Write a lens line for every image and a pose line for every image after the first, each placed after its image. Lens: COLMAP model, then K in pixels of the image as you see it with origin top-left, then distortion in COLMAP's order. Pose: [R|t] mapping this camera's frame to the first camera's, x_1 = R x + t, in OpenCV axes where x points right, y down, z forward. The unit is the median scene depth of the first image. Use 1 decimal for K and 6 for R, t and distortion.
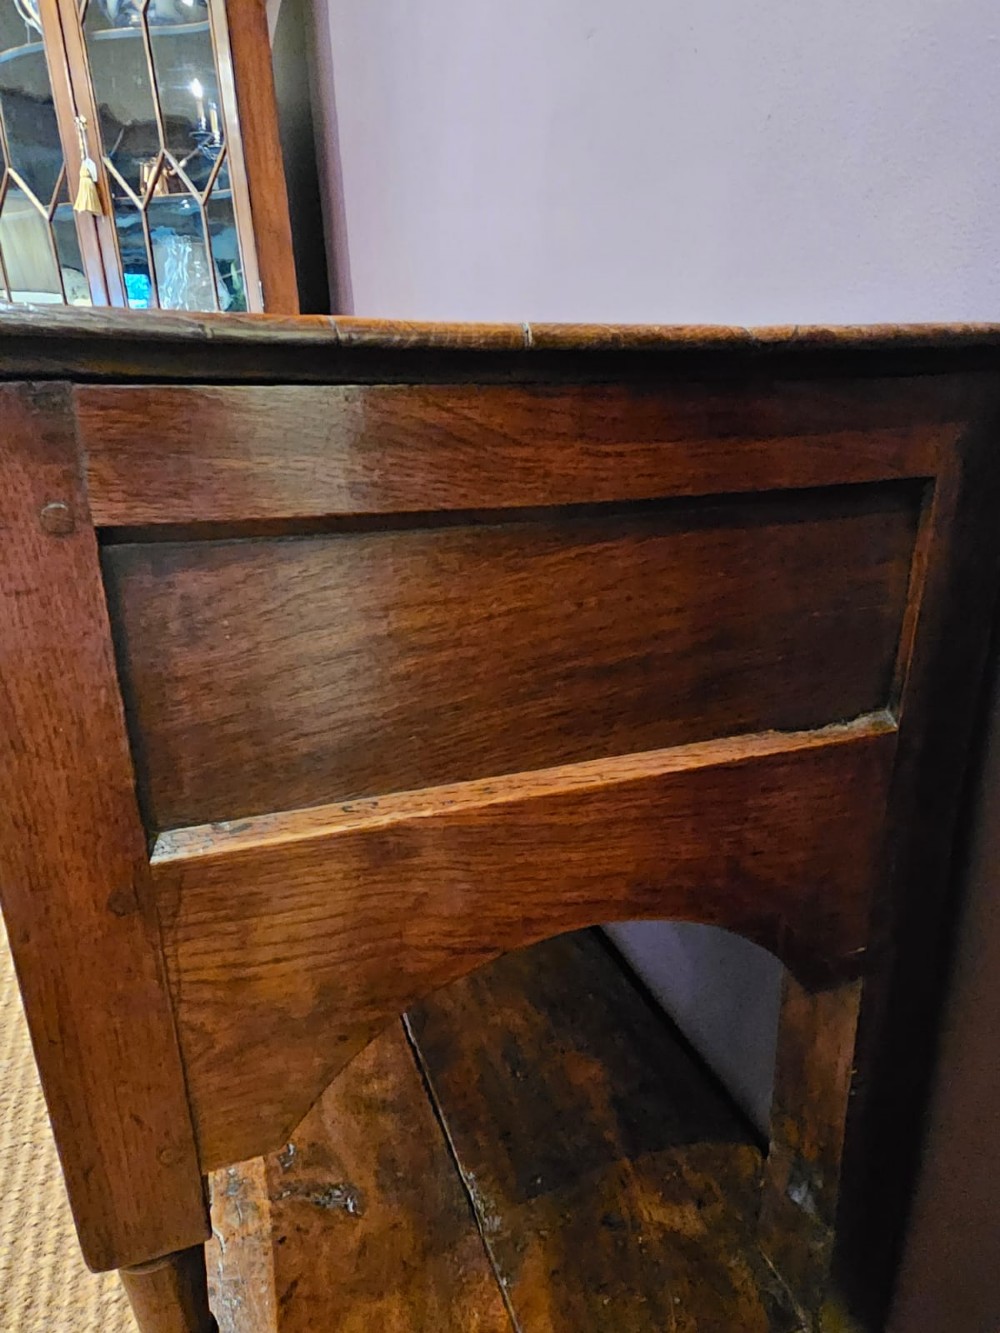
lens RADIAL K [[855.4, 0, 488.3], [0, 855.4, 653.2], [0, 0, 1]] dist [0.002717, -0.002537]
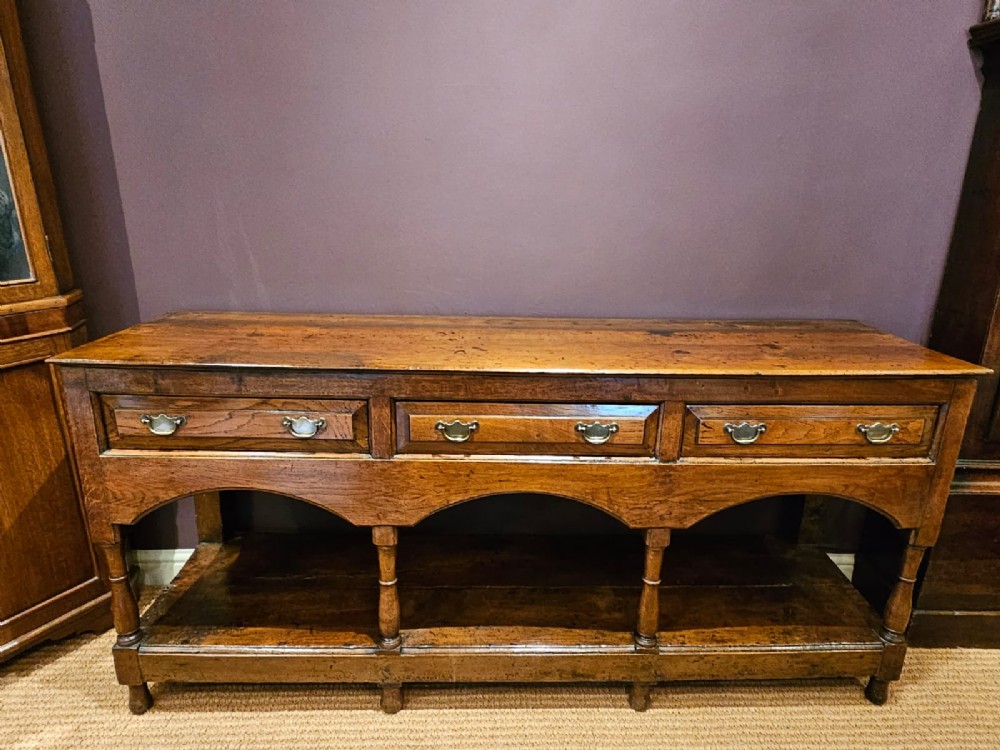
lens RADIAL K [[641.7, 0, 512.2], [0, 641.7, 376.3], [0, 0, 1]] dist [0.002717, -0.002537]
pose [[0.305173, -0.253217, 0.918014, -4.387762], [0.271648, 0.947095, 0.170935, -1.489335], [-0.912730, 0.197212, 0.357814, 1.726309]]
